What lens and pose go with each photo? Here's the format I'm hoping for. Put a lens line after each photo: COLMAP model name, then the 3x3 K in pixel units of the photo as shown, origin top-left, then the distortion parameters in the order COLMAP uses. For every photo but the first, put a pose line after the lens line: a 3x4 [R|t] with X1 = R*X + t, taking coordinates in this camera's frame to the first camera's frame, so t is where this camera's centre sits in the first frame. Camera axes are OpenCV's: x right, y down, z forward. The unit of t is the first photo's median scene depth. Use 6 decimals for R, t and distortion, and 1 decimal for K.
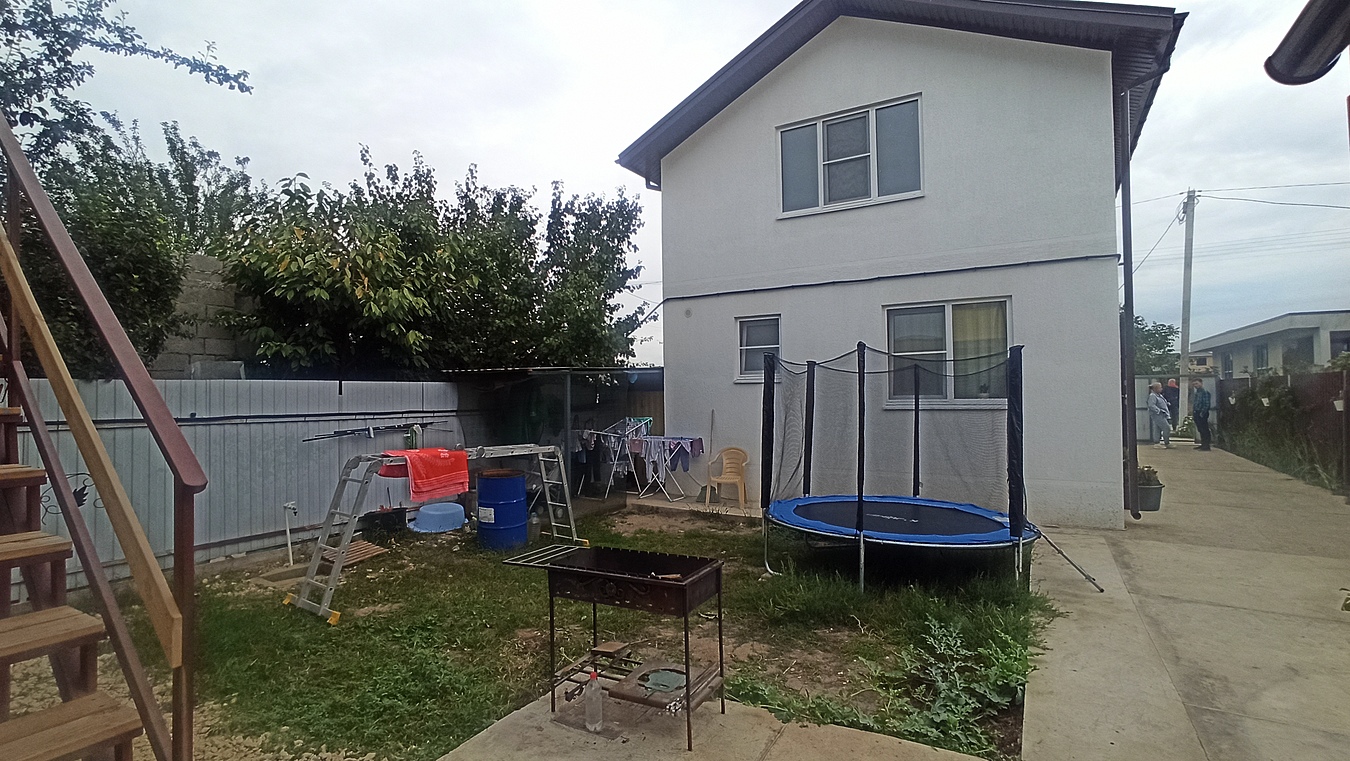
lens RADIAL K [[627.6, 0, 679.7], [0, 627.6, 384.8], [0, 0, 1]] dist [-0.004880, -0.000261]
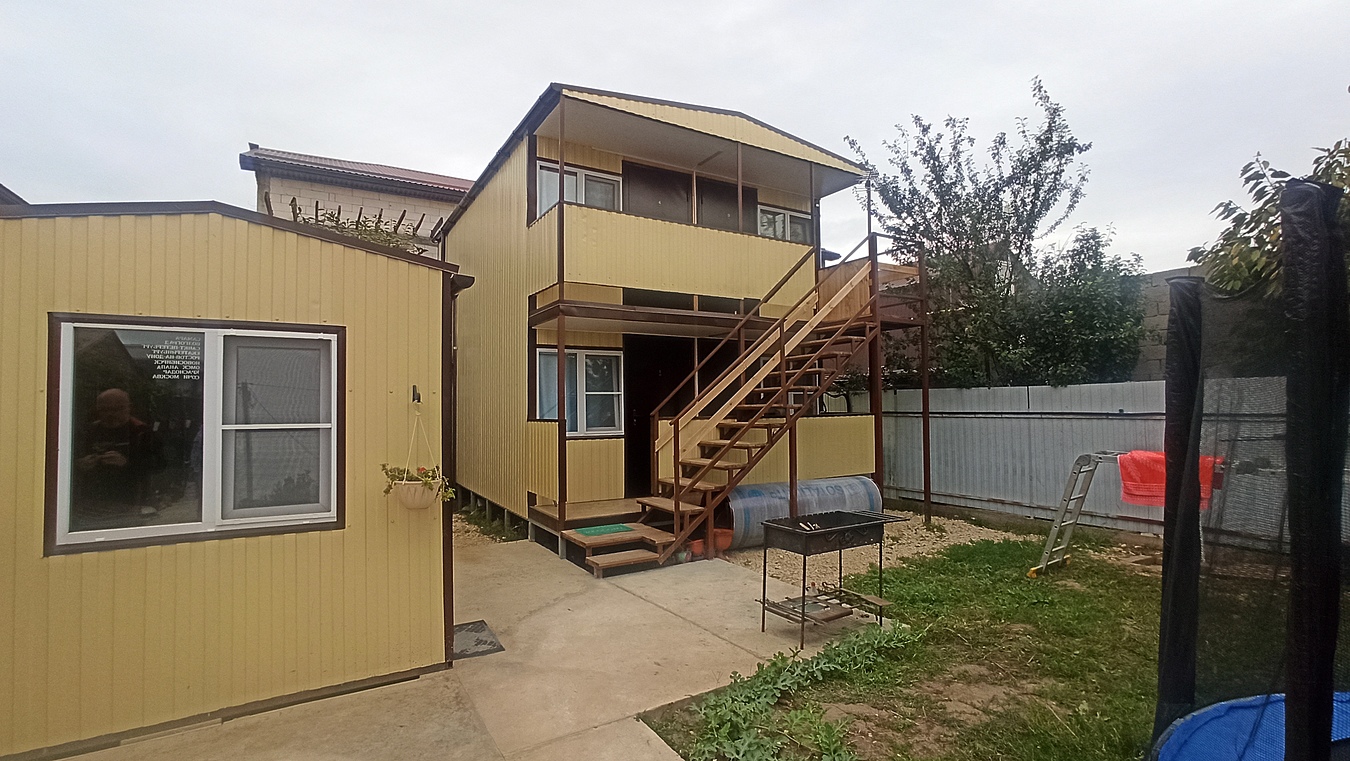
lens RADIAL K [[627.6, 0, 678.1], [0, 627.6, 384.7], [0, 0, 1]] dist [-0.004880, -0.000261]
pose [[-0.480757, -0.010294, -0.876794, 0.955480], [0.030494, 0.999130, -0.028451, 0.003946], [0.876324, -0.040415, -0.480024, 1.014997]]
